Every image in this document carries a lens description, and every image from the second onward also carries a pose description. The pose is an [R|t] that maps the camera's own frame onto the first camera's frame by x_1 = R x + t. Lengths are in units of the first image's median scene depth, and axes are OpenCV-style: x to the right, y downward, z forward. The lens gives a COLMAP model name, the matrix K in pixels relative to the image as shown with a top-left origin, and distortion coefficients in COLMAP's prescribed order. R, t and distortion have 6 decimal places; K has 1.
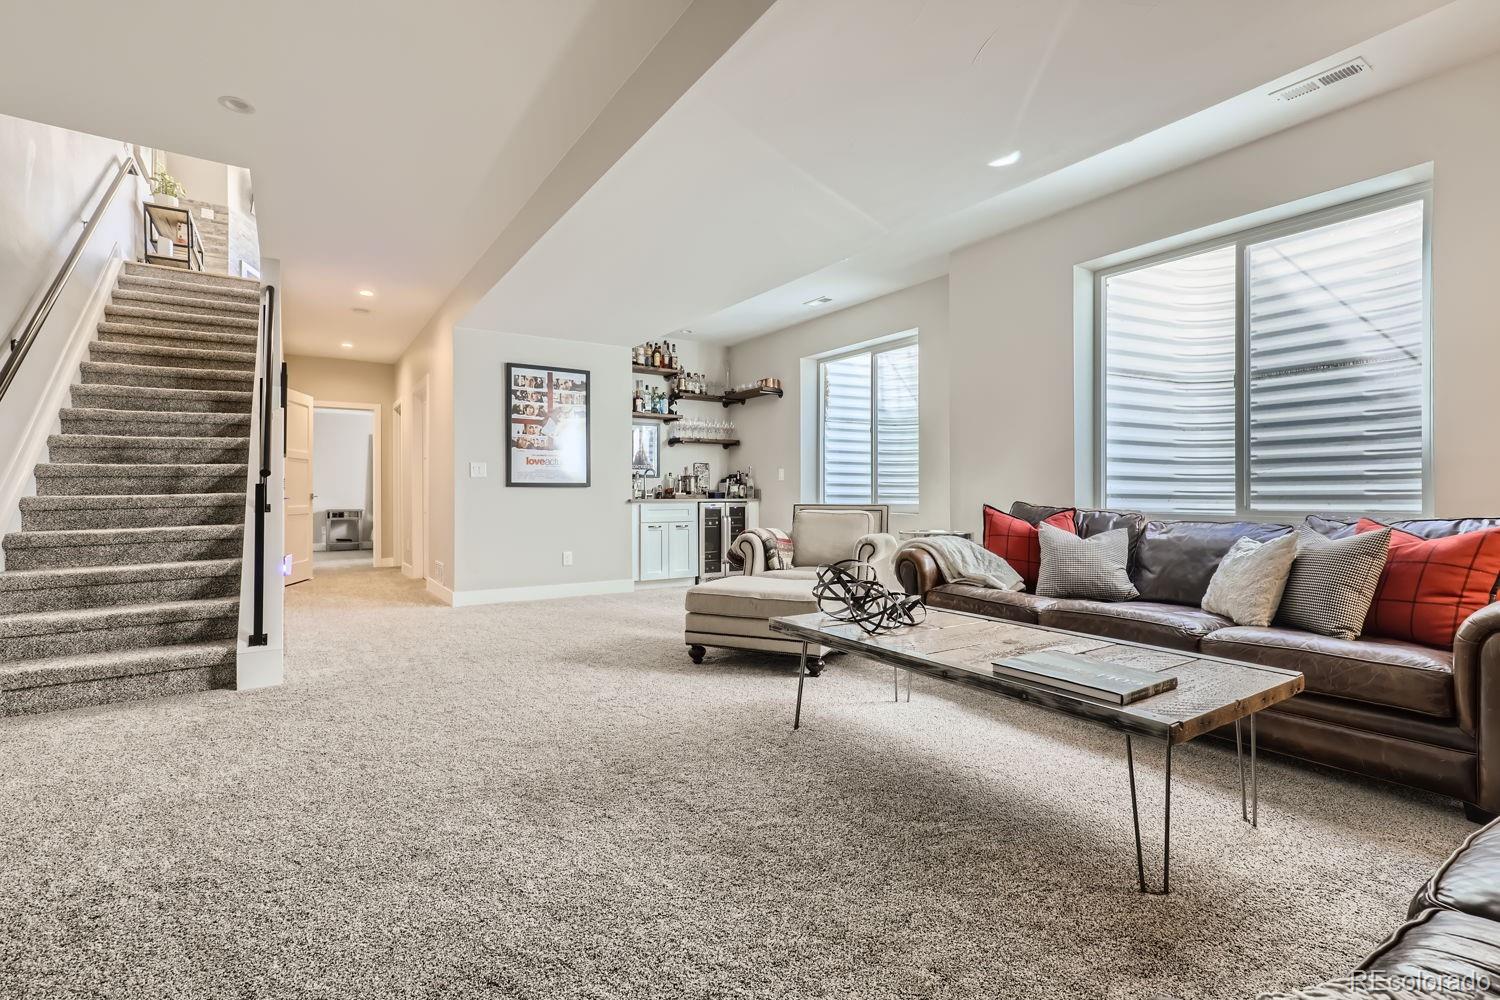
lens RADIAL K [[687.1, 0, 748.5], [0, 687.1, 494.9], [0, 0, 1]] dist [-0.000230, 0.005816]
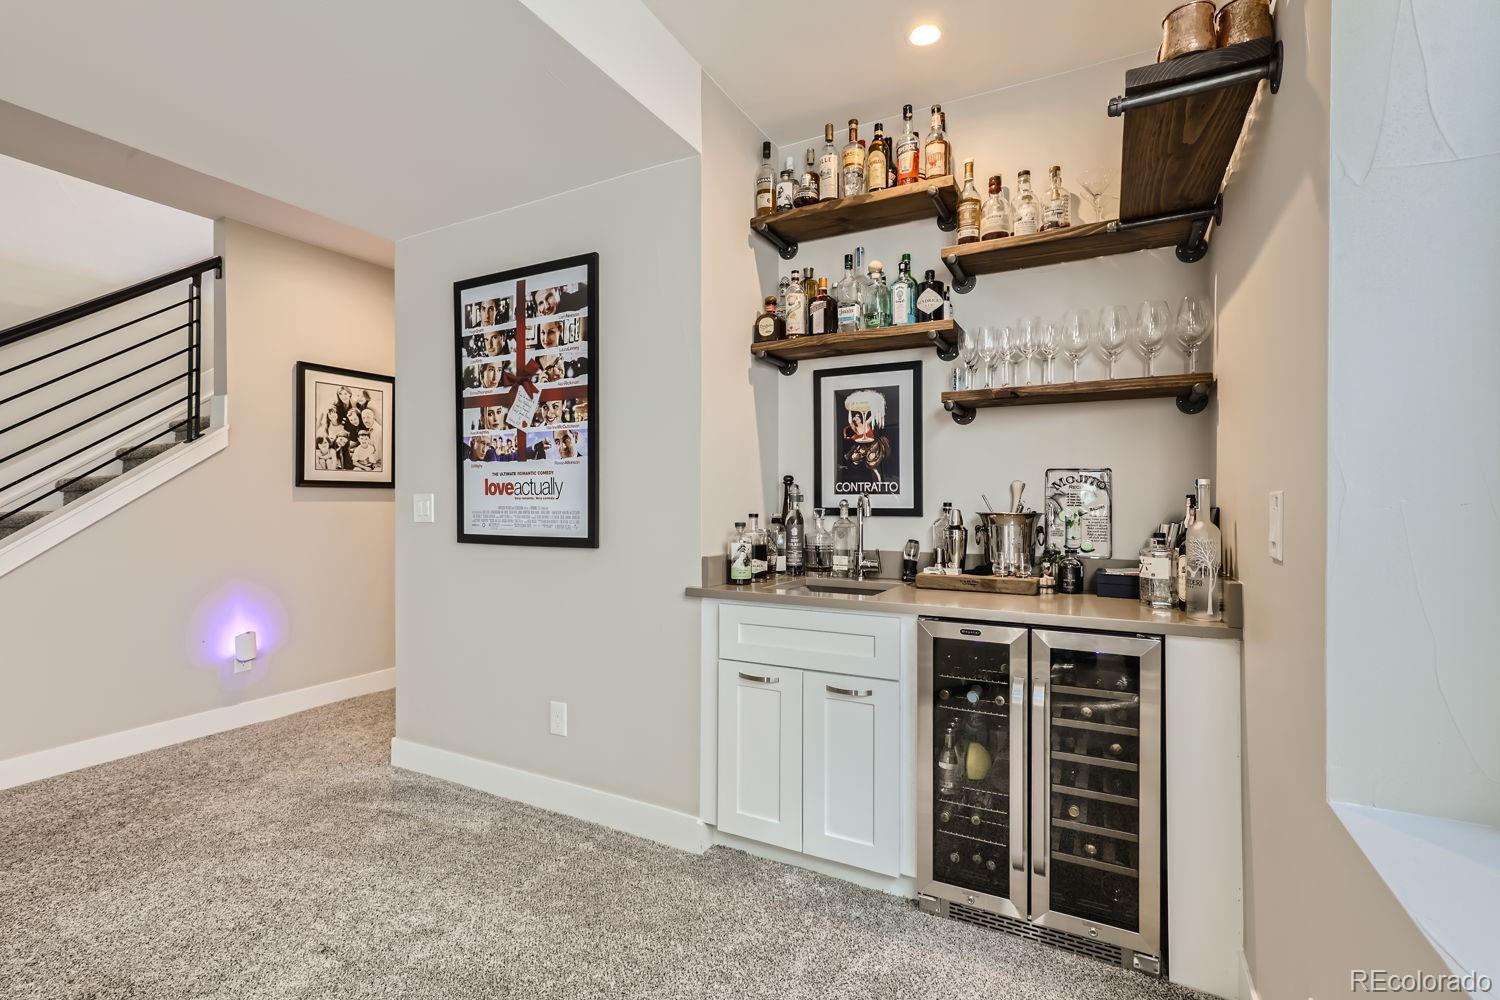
lens RADIAL K [[687.1, 0, 752.2], [0, 687.1, 501.3], [0, 0, 1]] dist [-0.000230, 0.005816]
pose [[0.466162, 0.007550, -0.884667, 0.163067], [-0.004175, 0.999971, 0.006334, -0.042956], [0.884689, 0.000741, 0.466180, 0.927260]]
